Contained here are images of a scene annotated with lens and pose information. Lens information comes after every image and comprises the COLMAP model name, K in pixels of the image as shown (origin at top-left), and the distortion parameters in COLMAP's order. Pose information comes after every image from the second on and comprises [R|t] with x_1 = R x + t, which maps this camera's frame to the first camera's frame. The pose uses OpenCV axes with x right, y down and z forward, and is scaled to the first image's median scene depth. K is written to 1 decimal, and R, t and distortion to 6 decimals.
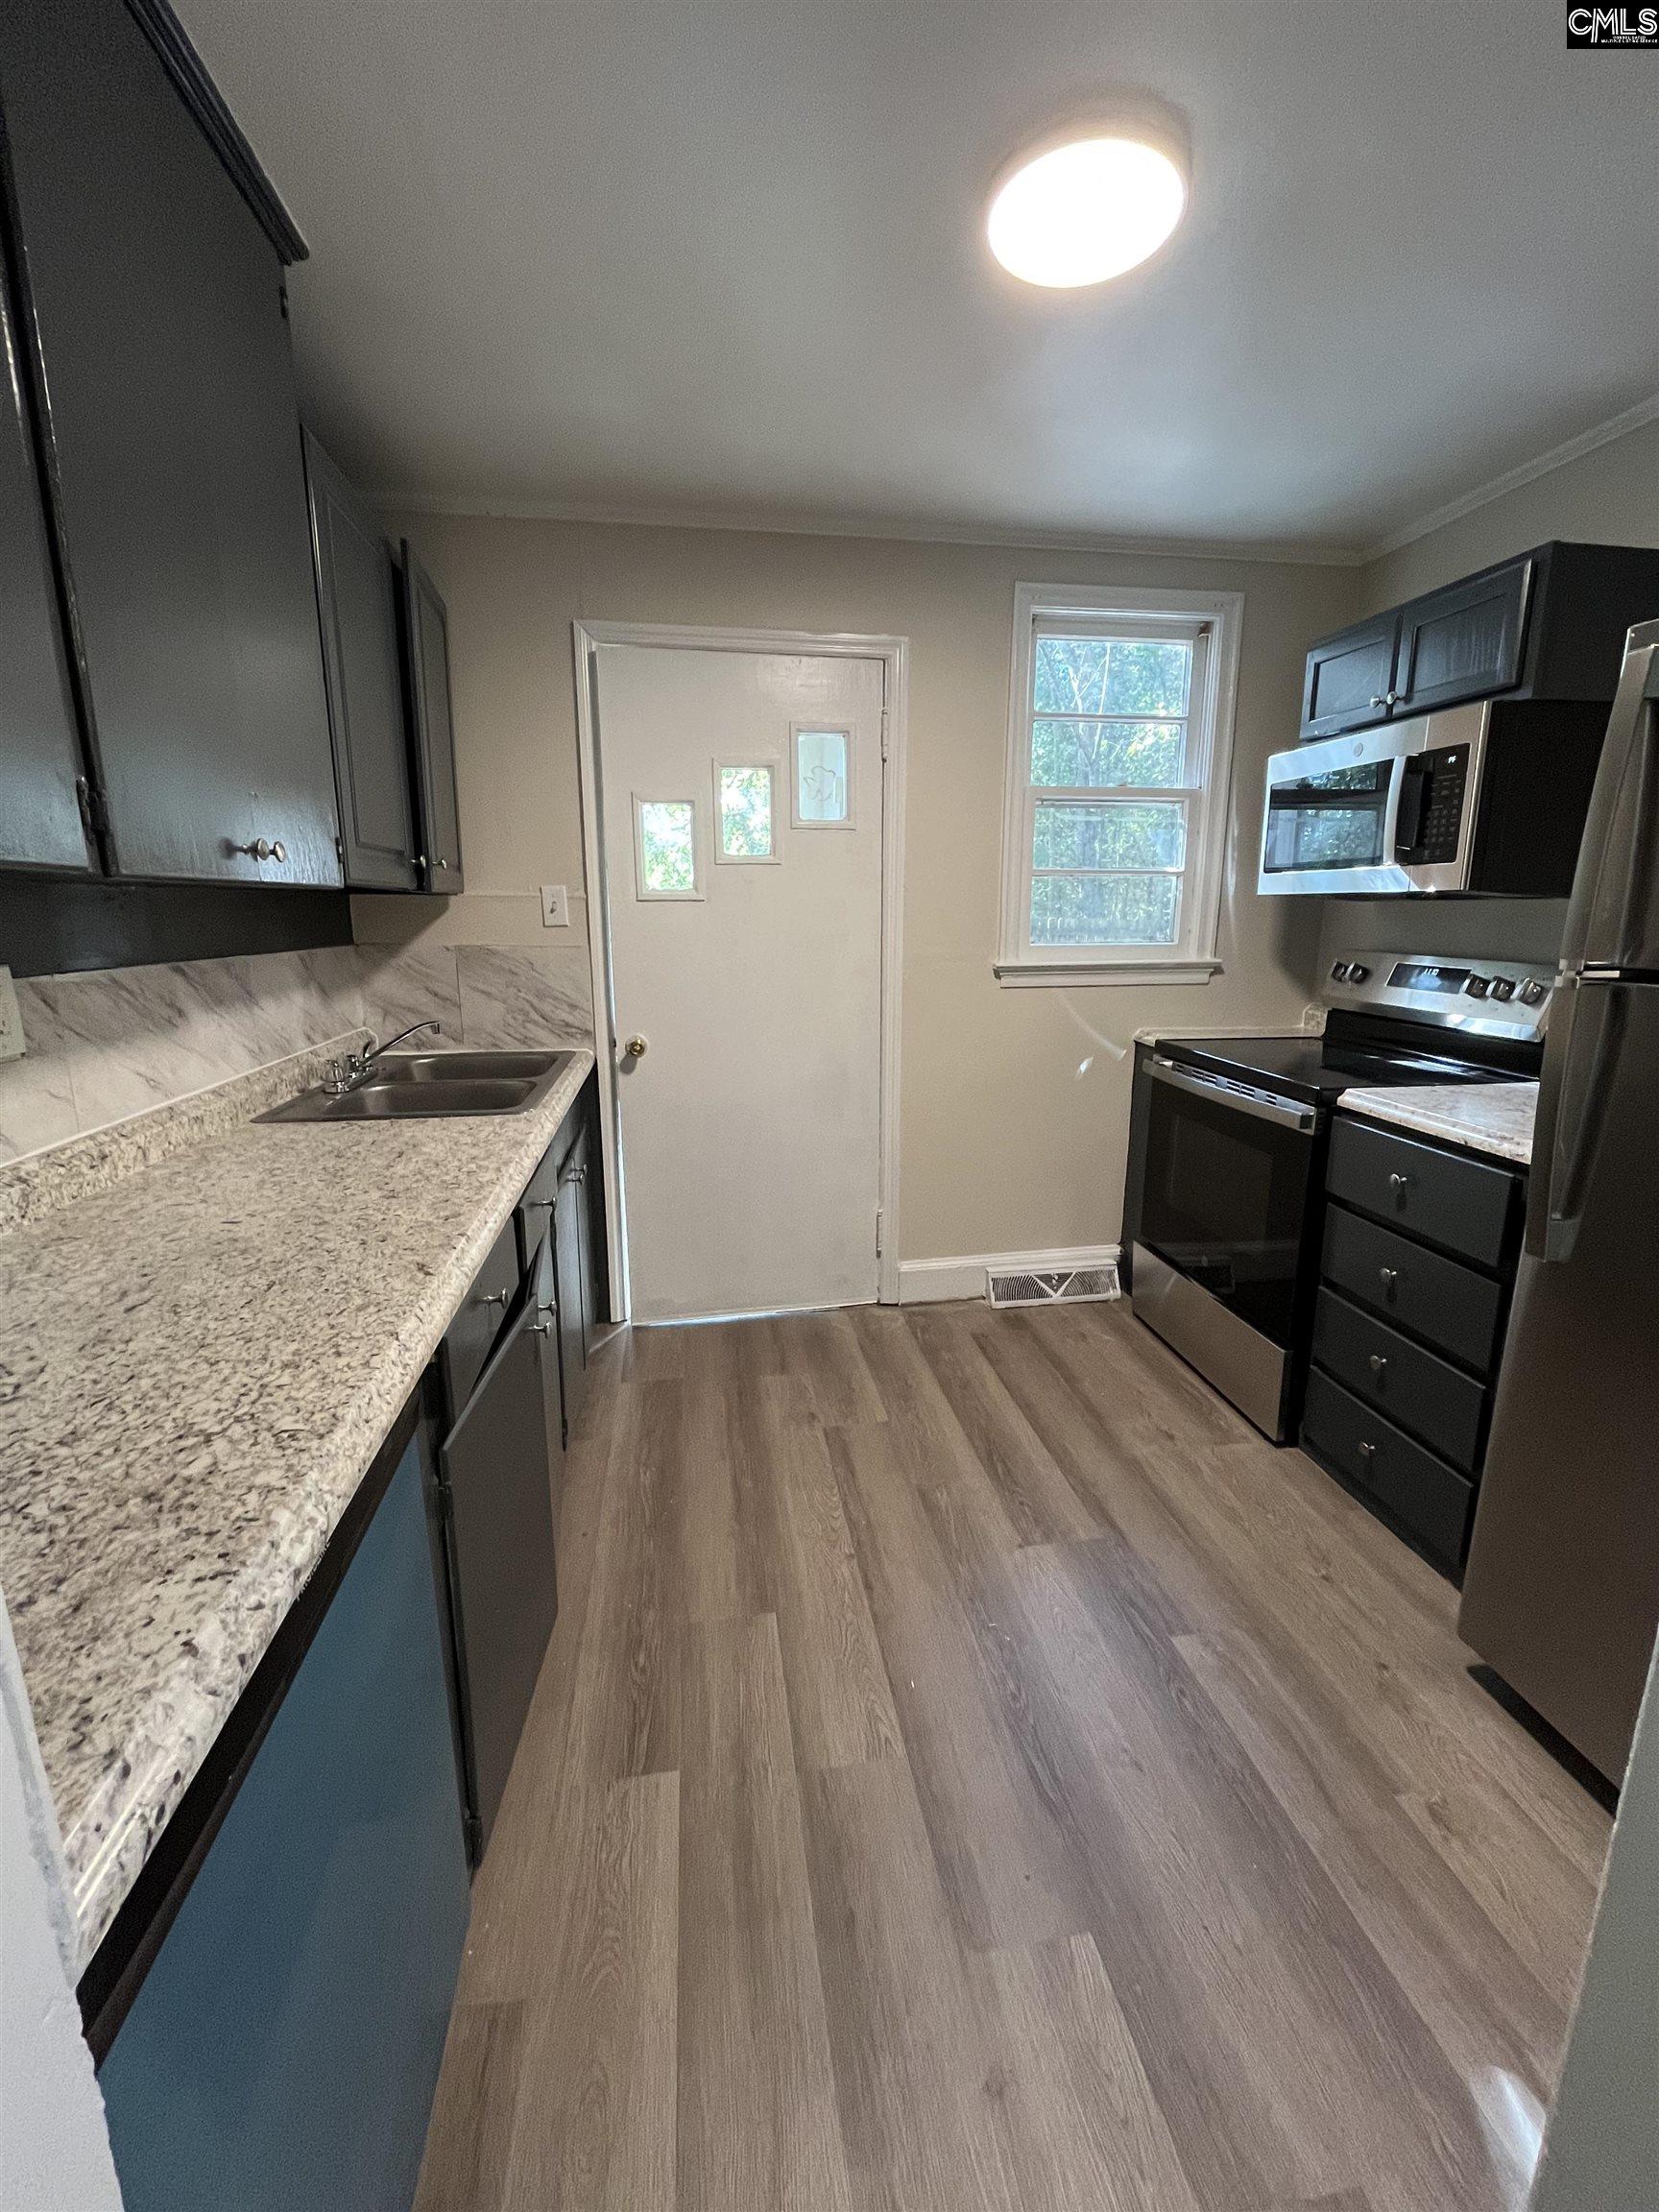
lens RADIAL K [[895.2, 0, 831.5], [0, 895.2, 1094.3], [0, 0, 1]] dist [-0.002719, -0.000877]
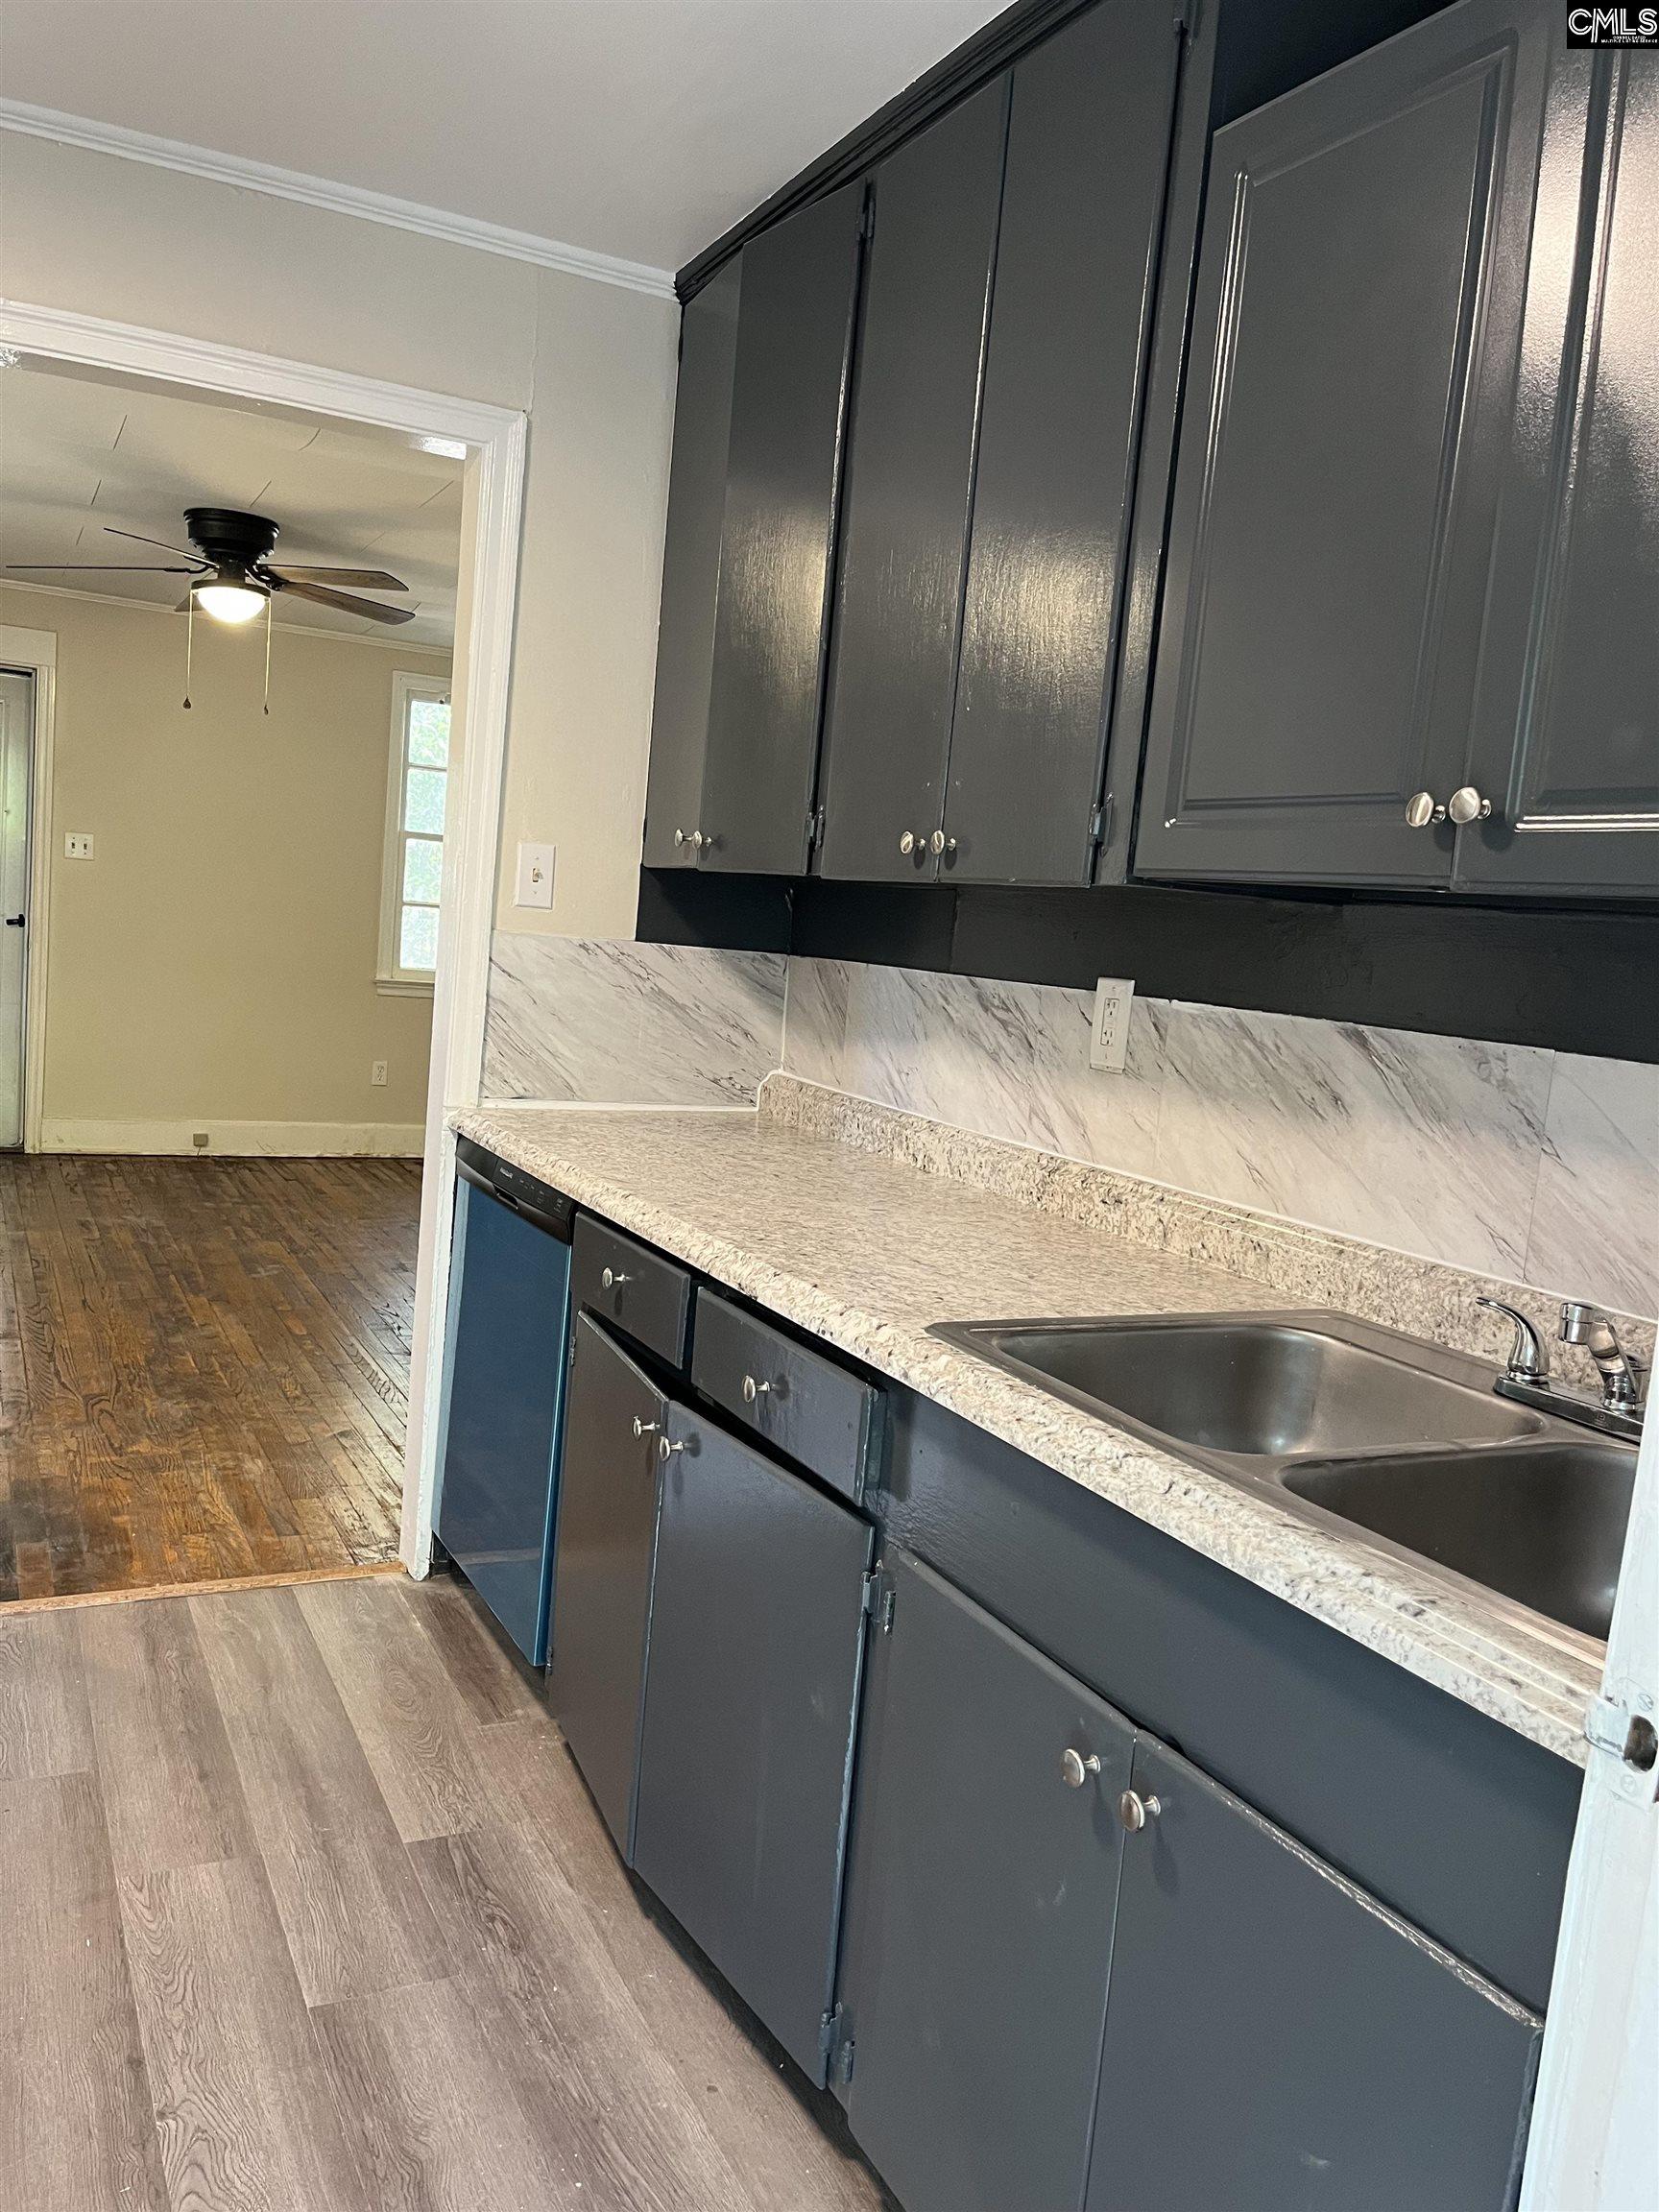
lens RADIAL K [[1665.7, 0, 813.4], [0, 1665.7, 1123.1], [0, 0, 1]] dist [0.070940, -0.086262]
pose [[-0.947206, -0.043968, -0.317598, 0.001689], [-0.147618, 0.939126, 0.310244, -0.279137], [0.284624, 0.340748, -0.896036, 1.402943]]
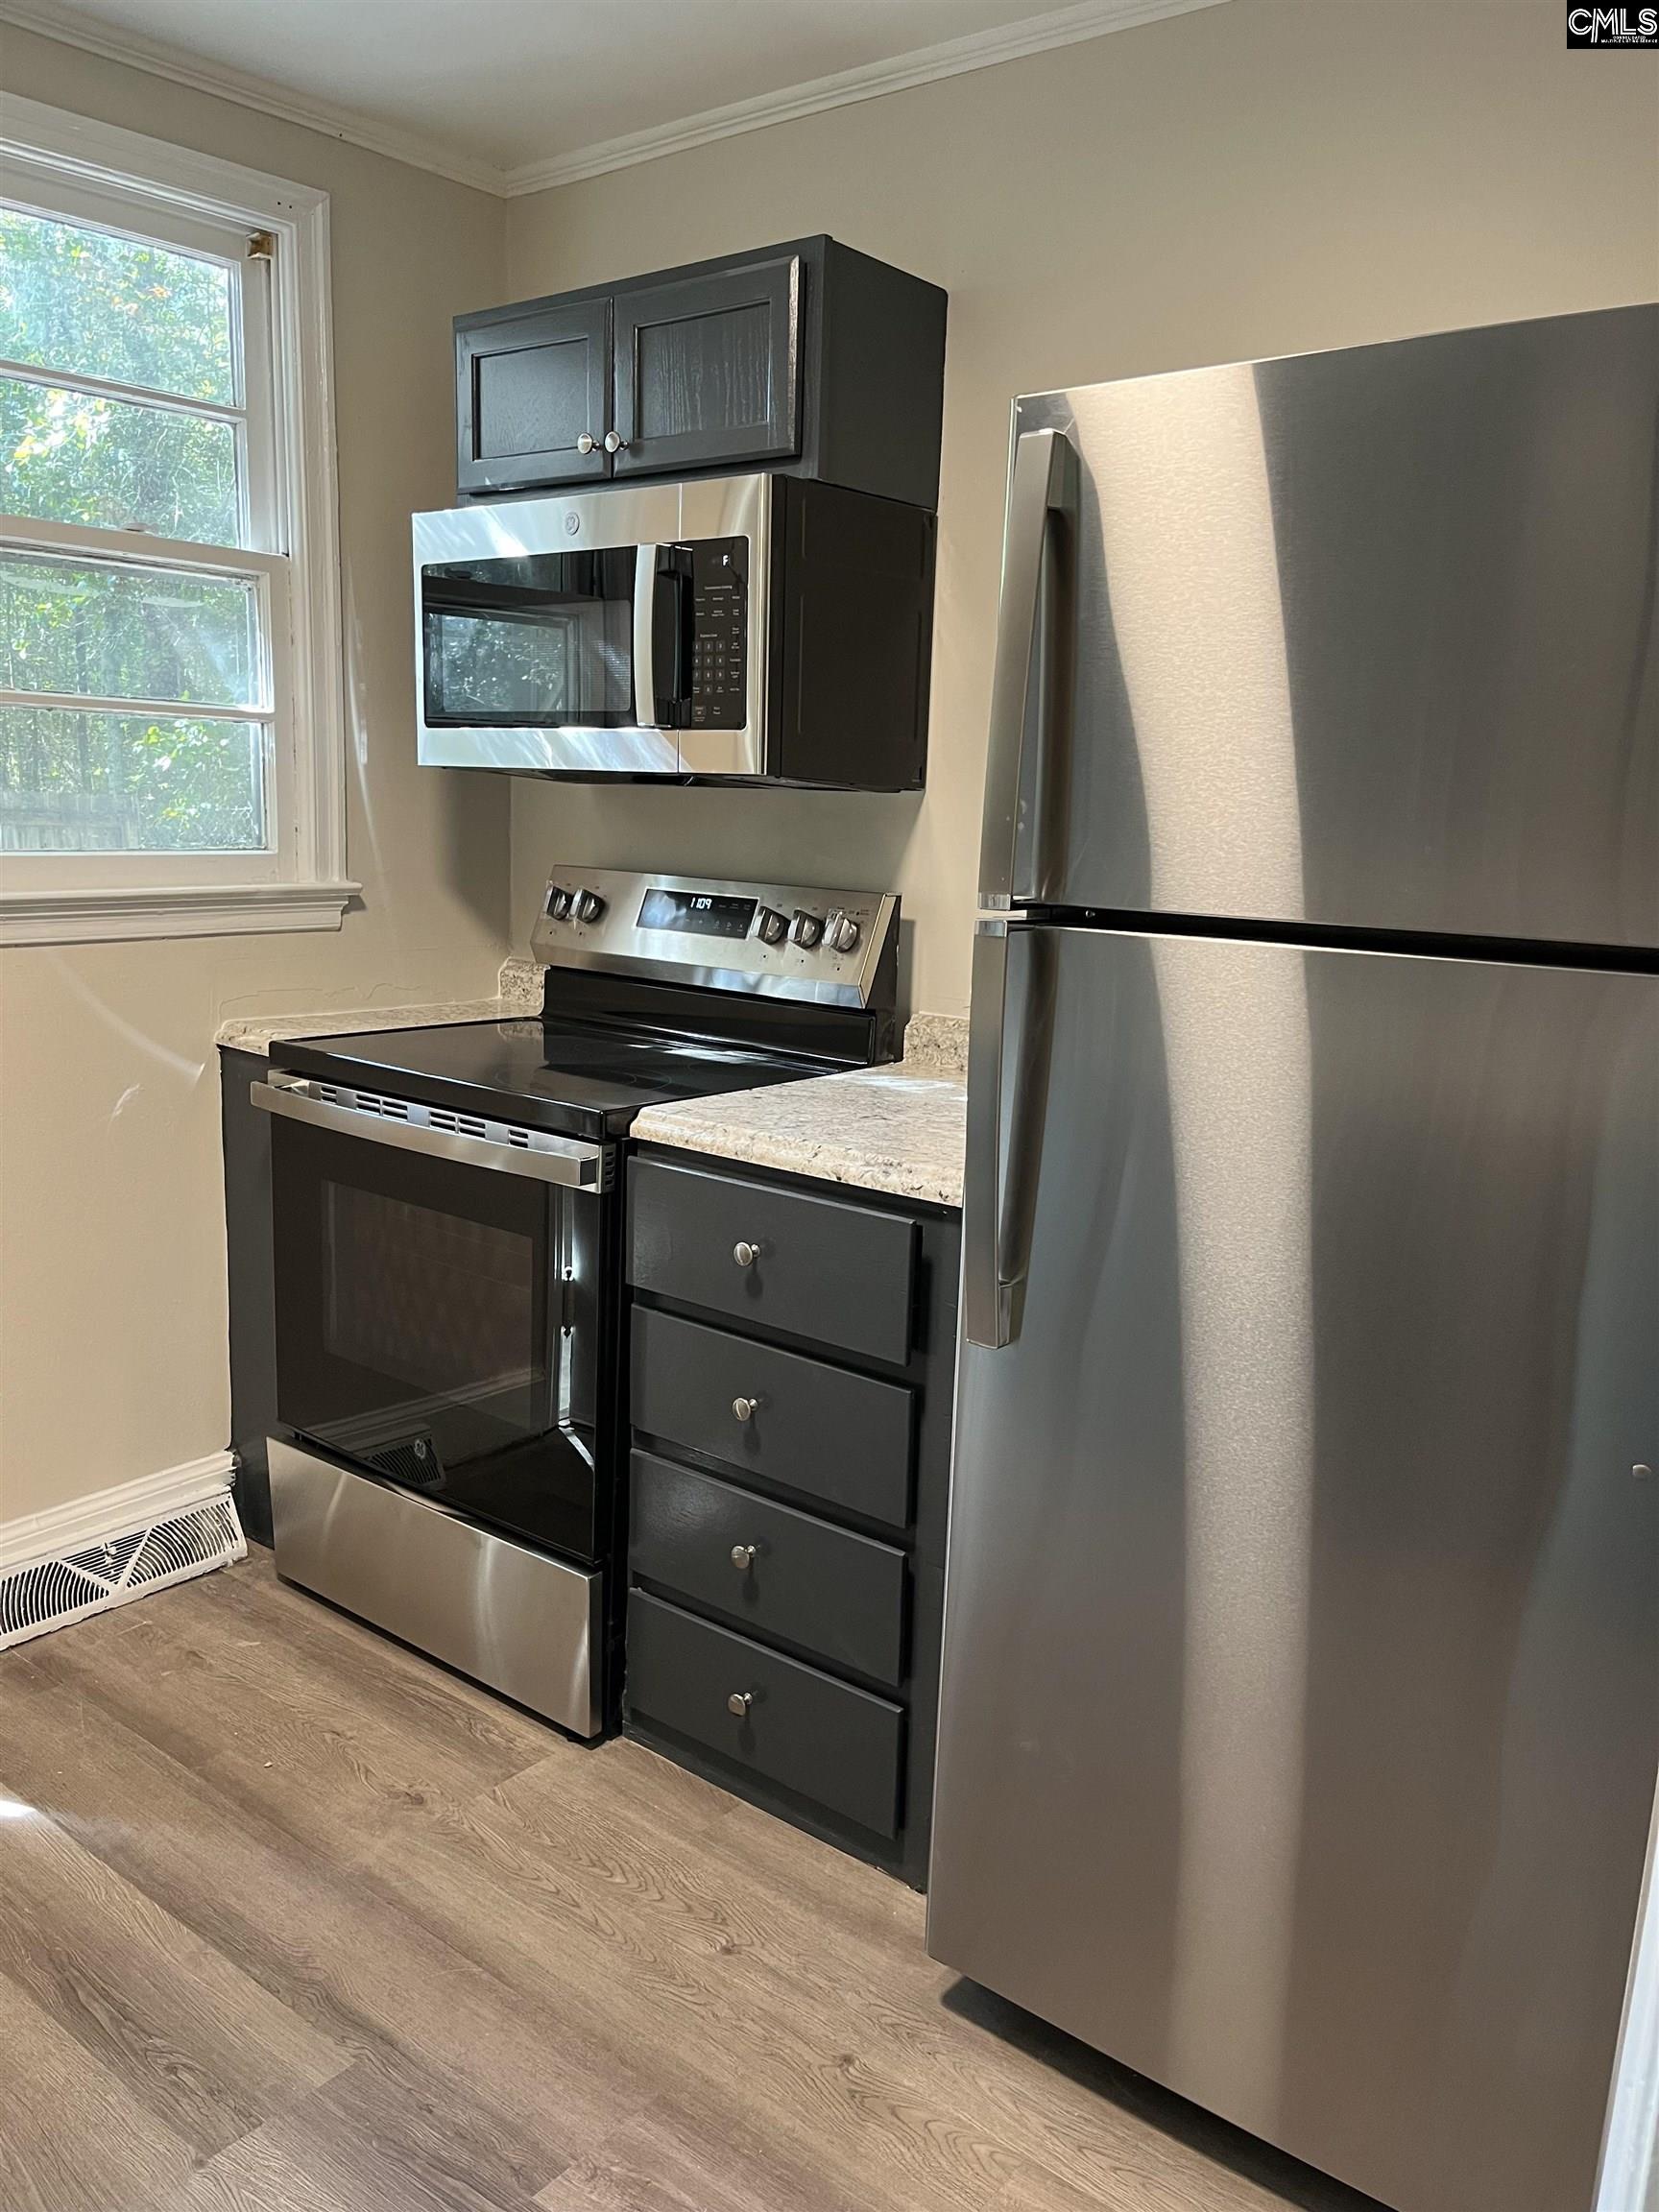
lens RADIAL K [[1665.7, 0, 813.4], [0, 1665.7, 1123.1], [0, 0, 1]] dist [0.070940, -0.086262]
pose [[0.738755, -0.105646, 0.665643, -0.060777], [0.105302, 0.993602, 0.040829, -0.024891], [-0.665697, 0.039931, 0.745153, 0.092817]]
